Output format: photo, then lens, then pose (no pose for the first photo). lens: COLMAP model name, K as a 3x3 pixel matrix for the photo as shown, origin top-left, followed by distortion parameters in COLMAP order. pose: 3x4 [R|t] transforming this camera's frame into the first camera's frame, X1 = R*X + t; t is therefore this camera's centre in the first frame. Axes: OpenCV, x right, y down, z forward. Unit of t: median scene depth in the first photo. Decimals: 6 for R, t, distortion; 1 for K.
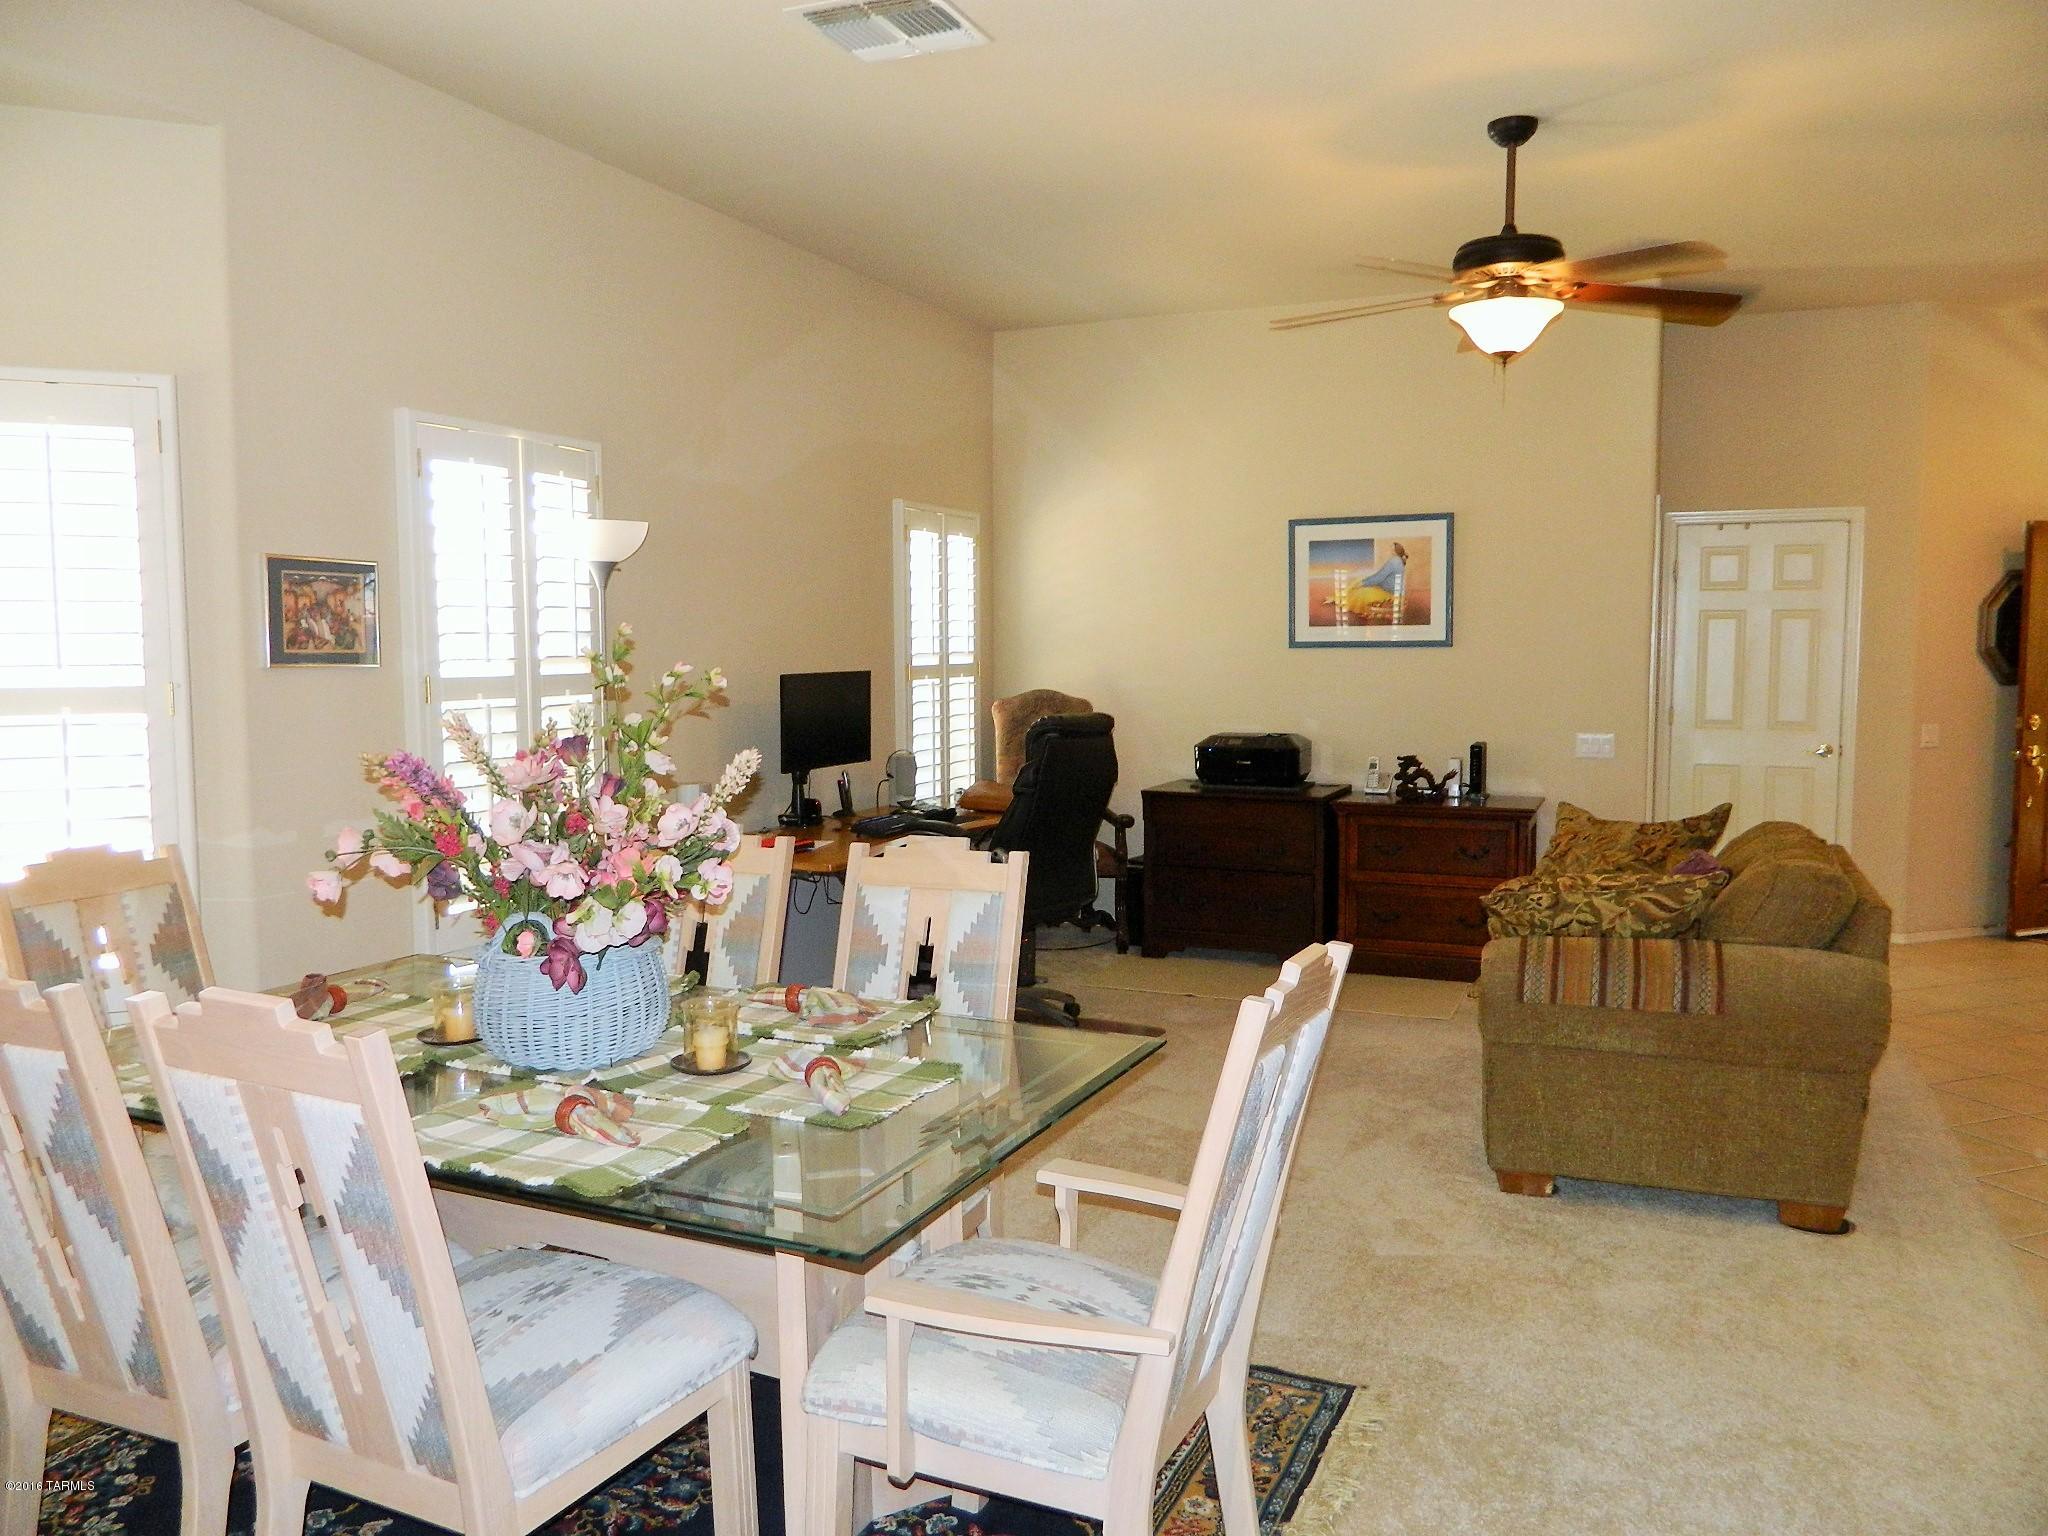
lens RADIAL K [[1490.7, 0, 1001.3], [0, 1490.7, 762.9], [0, 0, 1]] dist [0.001982, -0.008058]
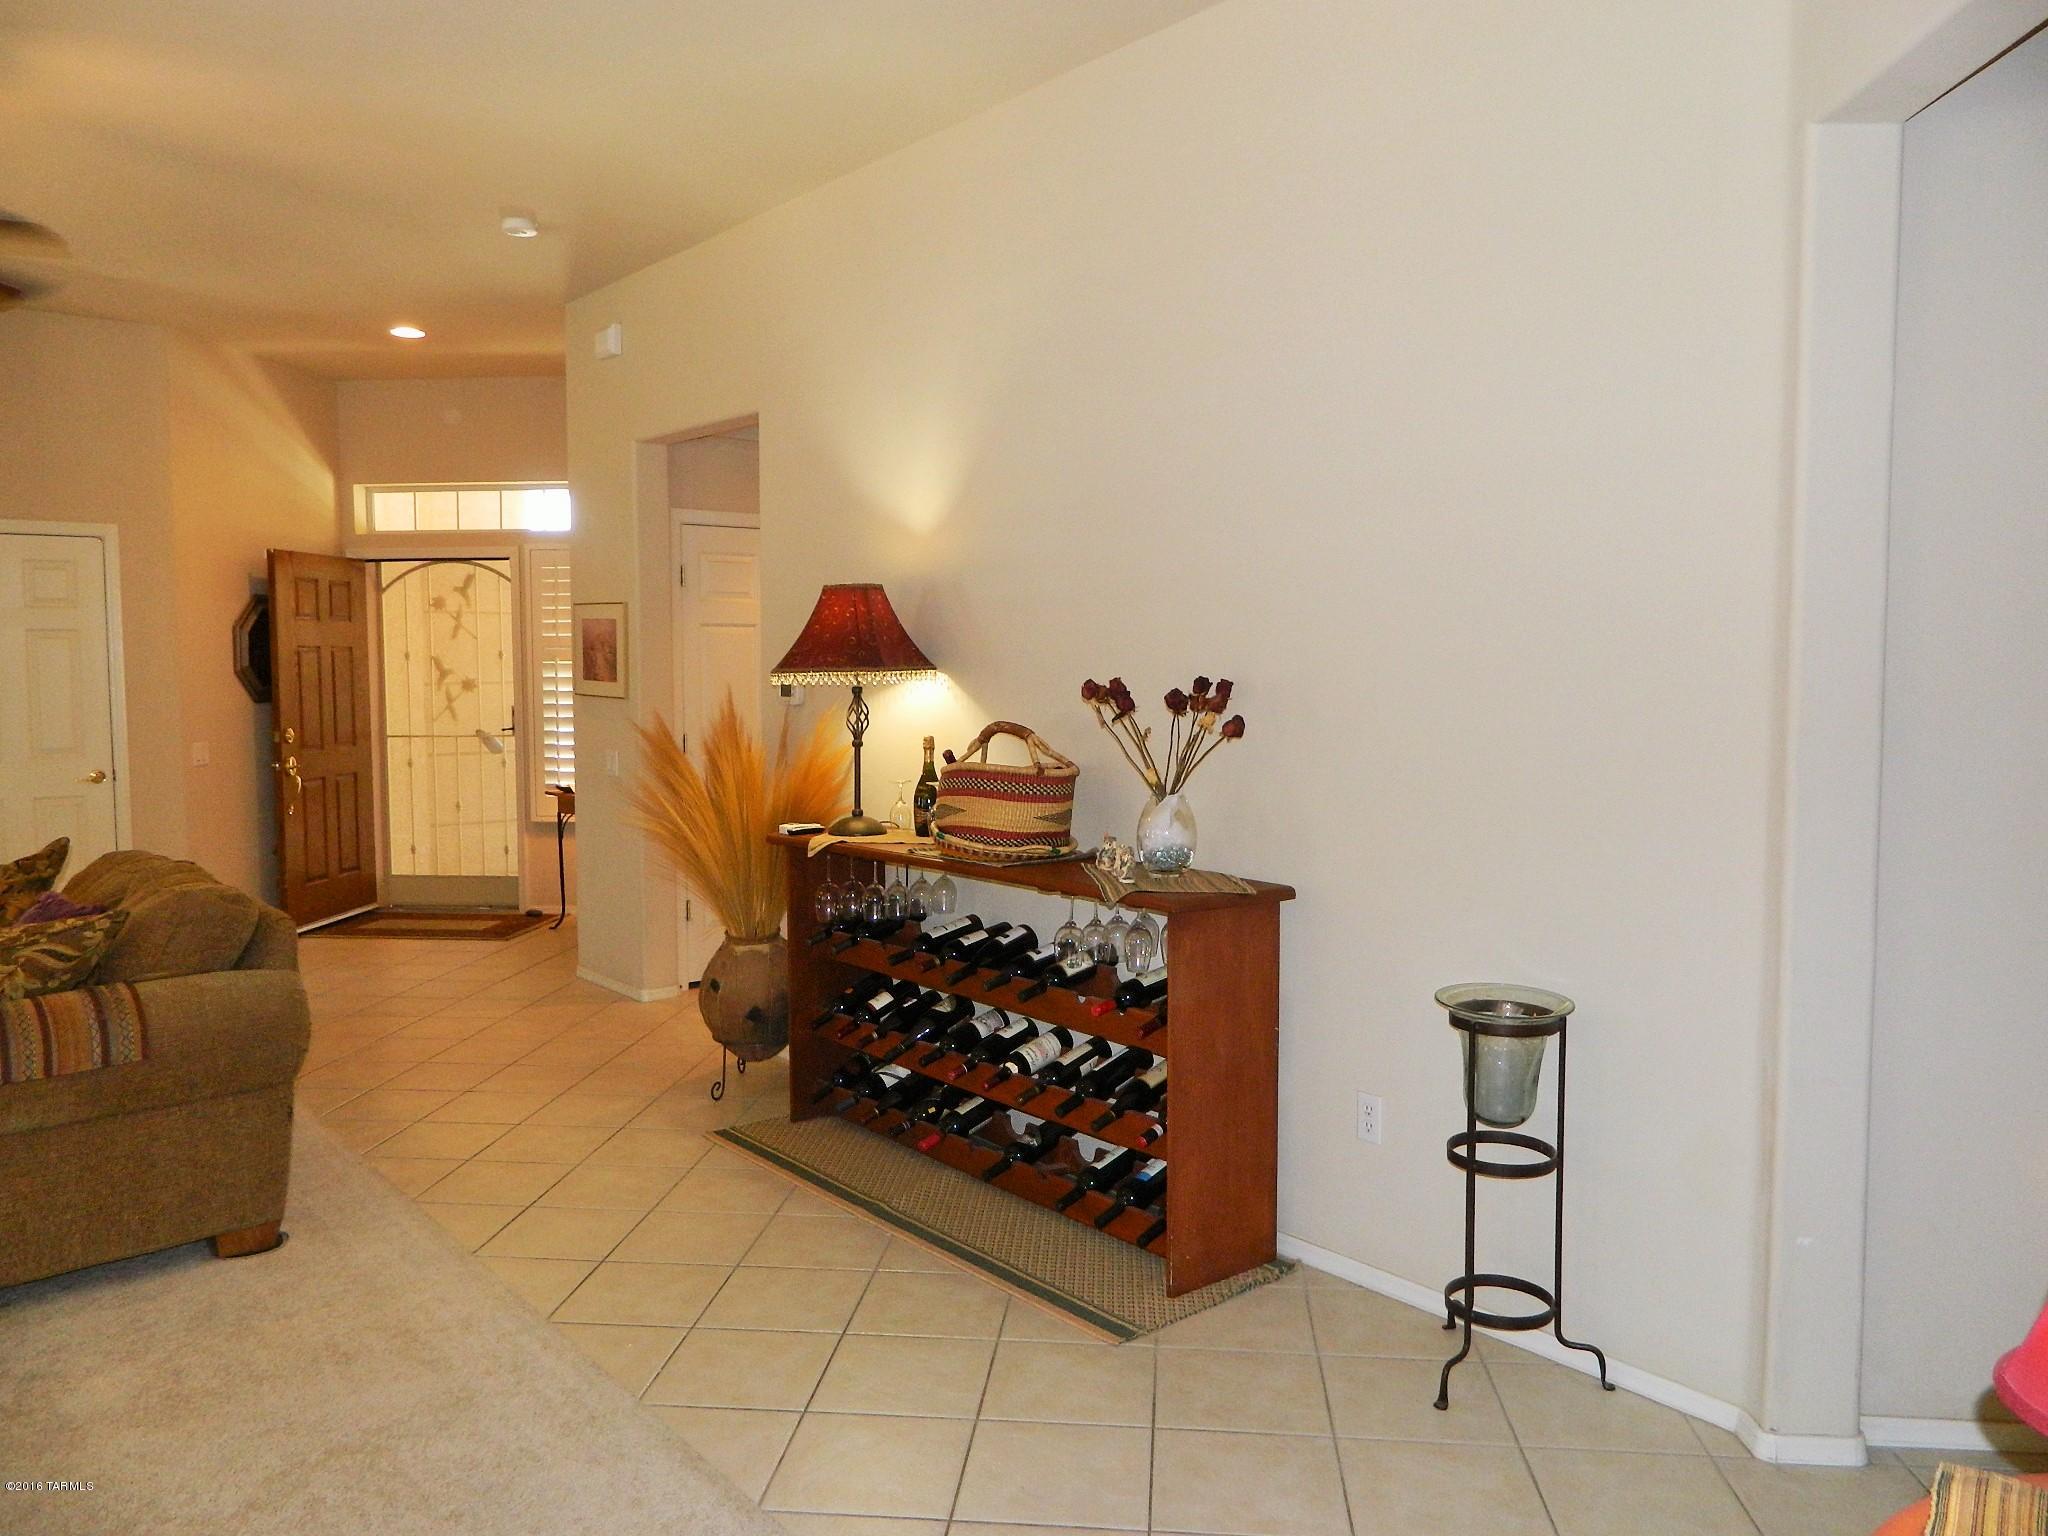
lens RADIAL K [[1514.9, 0, 1013.5], [0, 1514.9, 756.1], [0, 0, 1]] dist [0.002238, -0.003341]
pose [[0.445206, -0.060342, 0.893392, -0.094987], [0.078560, 0.996512, 0.028158, -0.003726], [-0.891975, 0.057649, 0.448394, 0.065668]]
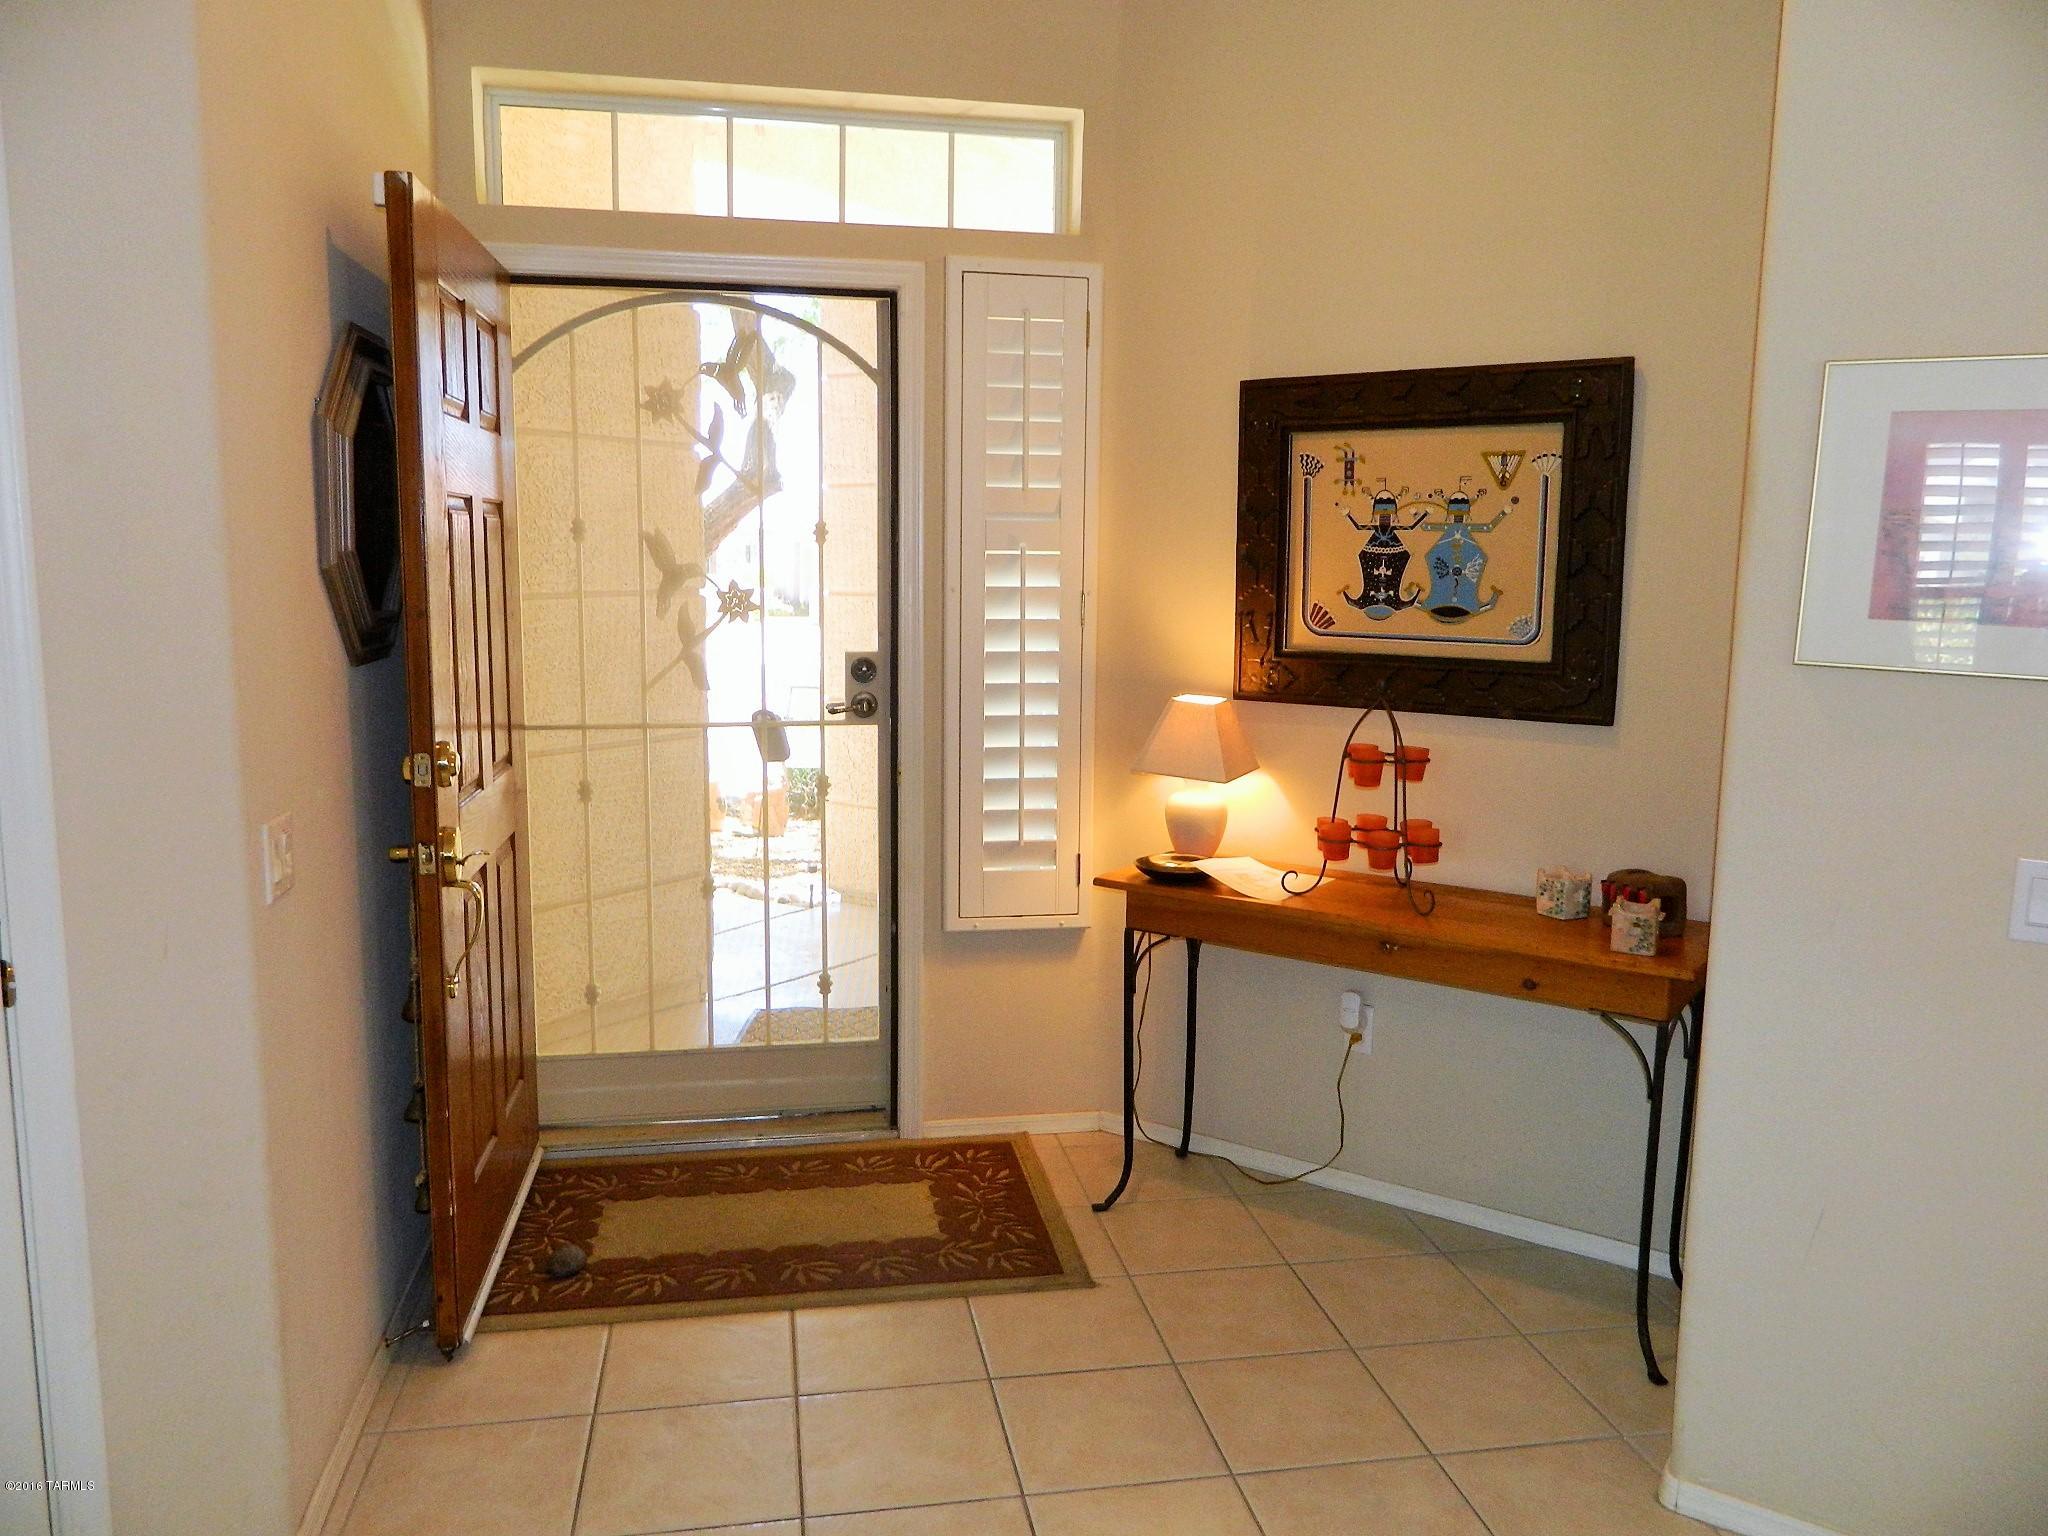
lens RADIAL K [[1514.9, 0, 1013.5], [0, 1514.9, 756.1], [0, 0, 1]] dist [0.002238, -0.003341]
pose [[0.178816, -0.129731, 0.975292, 0.619980], [0.070842, 0.990394, 0.118751, -0.108461], [-0.981329, 0.047857, 0.186288, 1.375973]]
